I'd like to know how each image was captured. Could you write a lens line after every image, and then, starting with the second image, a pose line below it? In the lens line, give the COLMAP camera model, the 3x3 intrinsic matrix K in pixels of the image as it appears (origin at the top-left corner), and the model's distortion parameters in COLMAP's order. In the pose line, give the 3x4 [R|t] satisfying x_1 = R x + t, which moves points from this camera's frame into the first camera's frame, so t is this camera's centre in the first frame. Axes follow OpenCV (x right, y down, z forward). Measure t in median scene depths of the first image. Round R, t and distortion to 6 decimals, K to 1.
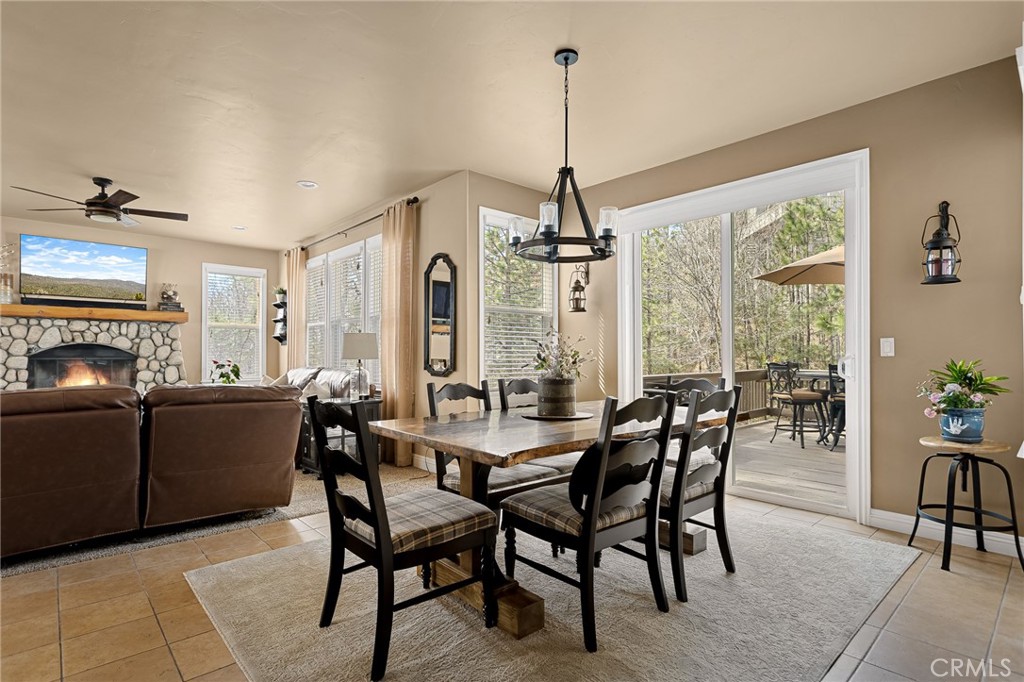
lens RADIAL K [[511.3, 0, 516.0], [0, 511.3, 350.1], [0, 0, 1]] dist [0.000402, -0.002723]
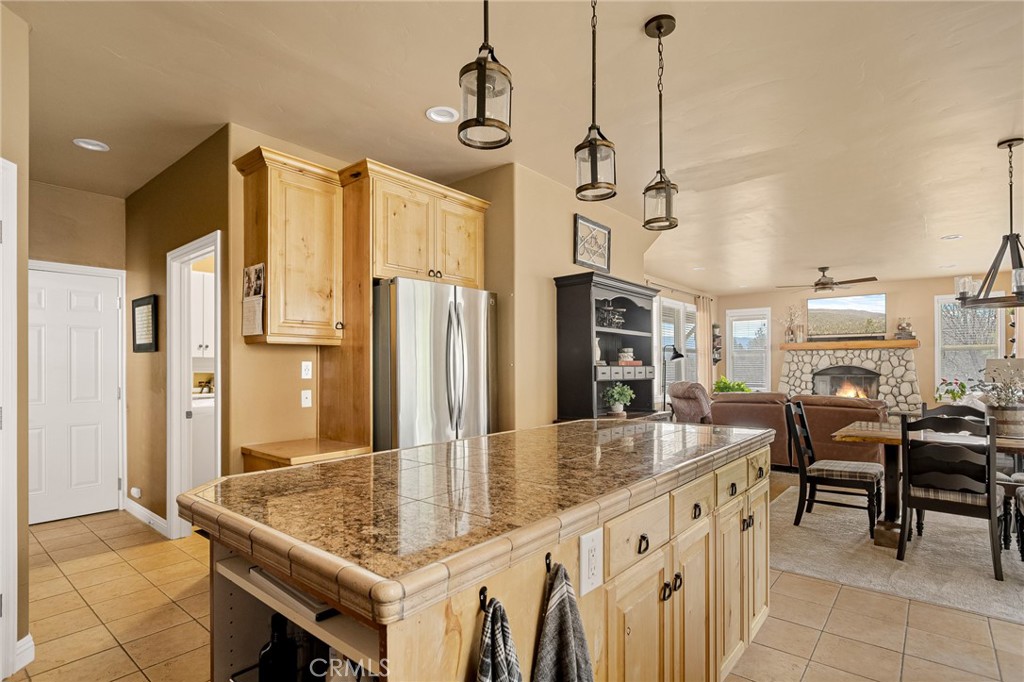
lens RADIAL K [[511.3, 0, 509.5], [0, 511.3, 362.6], [0, 0, 1]] dist [0.000402, -0.002723]
pose [[0.110683, -0.007705, -0.993826, 0.490632], [0.010472, 0.999923, -0.006586, -0.020399], [0.993801, -0.009679, 0.110755, -0.118995]]
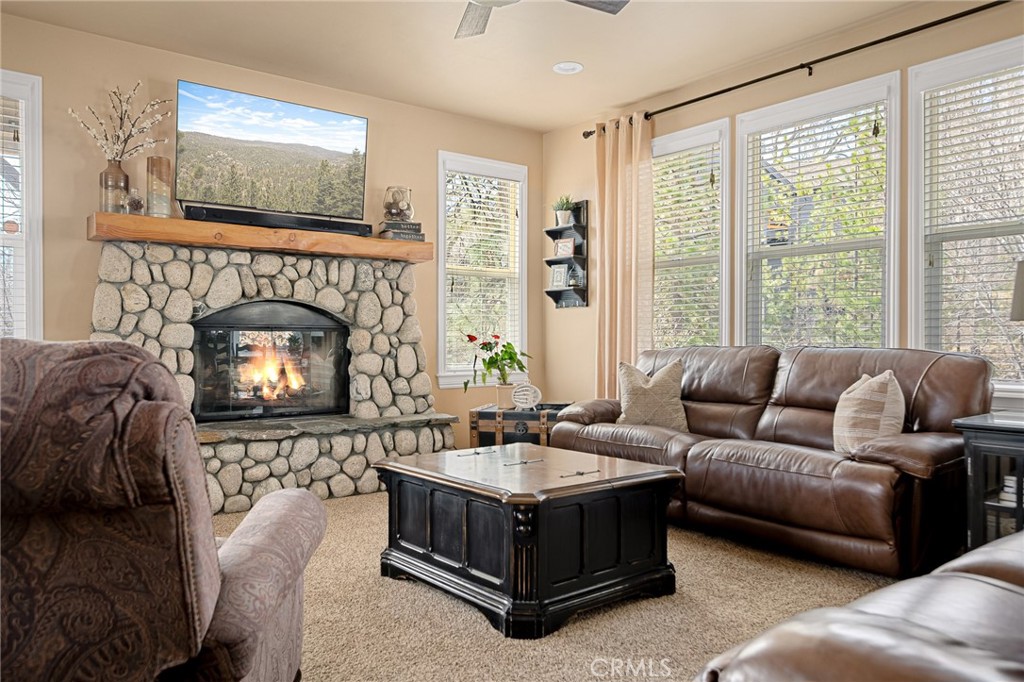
lens RADIAL K [[738.8, 0, 515.8], [0, 738.8, 343.1], [0, 0, 1]] dist [0.002653, -0.005388]
pose [[0.996349, 0.002591, -0.085336, -0.513063], [-0.001044, 0.999834, 0.018174, 0.015898], [0.085369, -0.018019, 0.996186, 0.265722]]
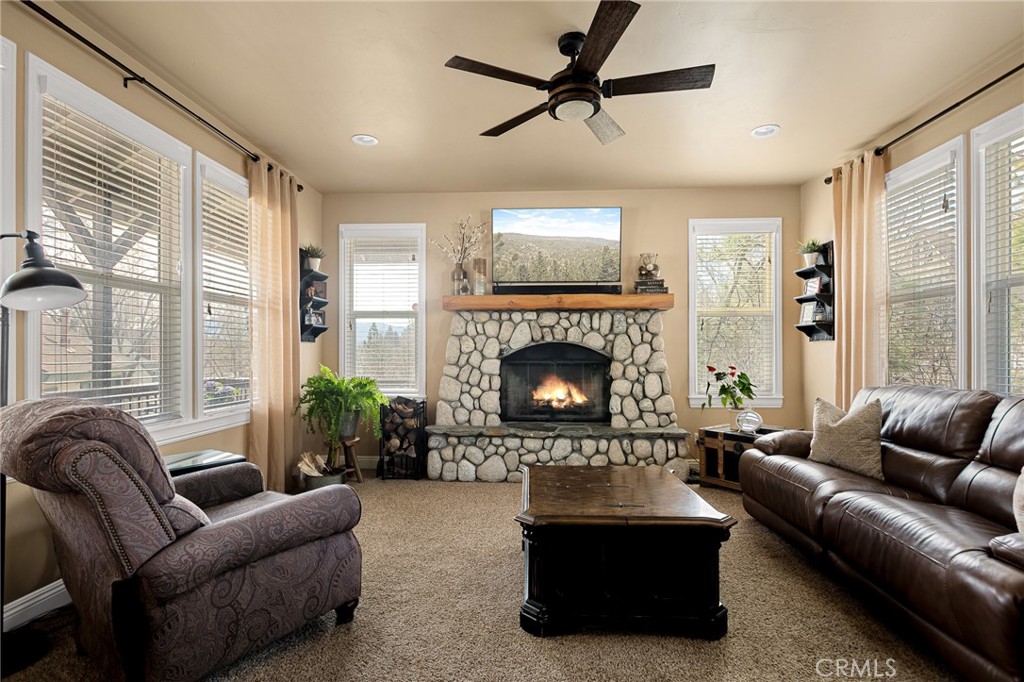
lens RADIAL K [[511.3, 0, 509.7], [0, 511.3, 348.6], [0, 0, 1]] dist [0.000402, -0.002723]
pose [[0.697171, -0.003879, -0.716895, -0.327101], [0.008012, 0.999965, 0.002380, -0.005439], [0.716861, -0.007403, 0.697177, 0.399404]]
